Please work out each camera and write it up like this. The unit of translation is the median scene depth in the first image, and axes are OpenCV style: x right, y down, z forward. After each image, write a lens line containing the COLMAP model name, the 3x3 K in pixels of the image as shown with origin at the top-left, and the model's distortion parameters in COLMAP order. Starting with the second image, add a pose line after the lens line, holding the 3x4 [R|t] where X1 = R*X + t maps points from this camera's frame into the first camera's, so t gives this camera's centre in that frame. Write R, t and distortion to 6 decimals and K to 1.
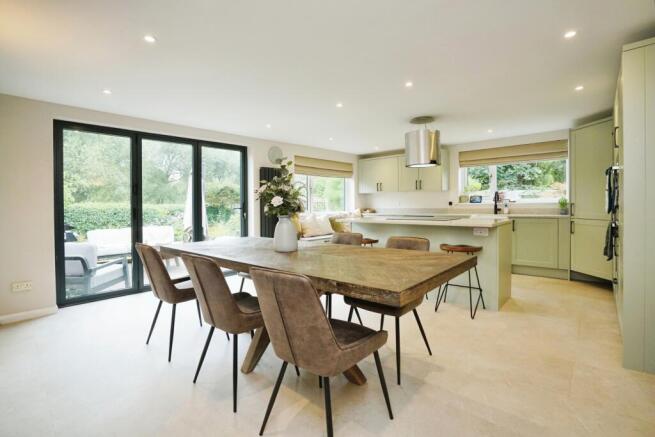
lens RADIAL K [[301.8, 0, 328.2], [0, 301.8, 214.4], [0, 0, 1]] dist [-0.045974, 0.000216]
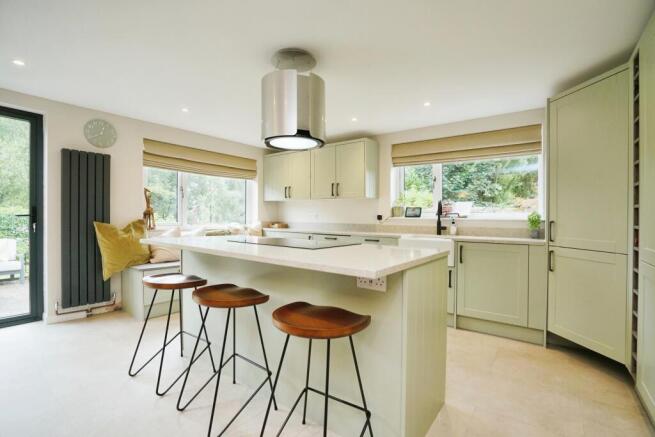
lens RADIAL K [[304.5, 0, 327.5], [0, 304.5, 218.5], [0, 0, 1]] dist [-0.055821, 0.000590]
pose [[0.994596, 0.028128, 0.099935, 0.225718], [-0.025072, 0.999183, -0.031702, -0.008852], [-0.100745, 0.029025, 0.994489, 0.318020]]
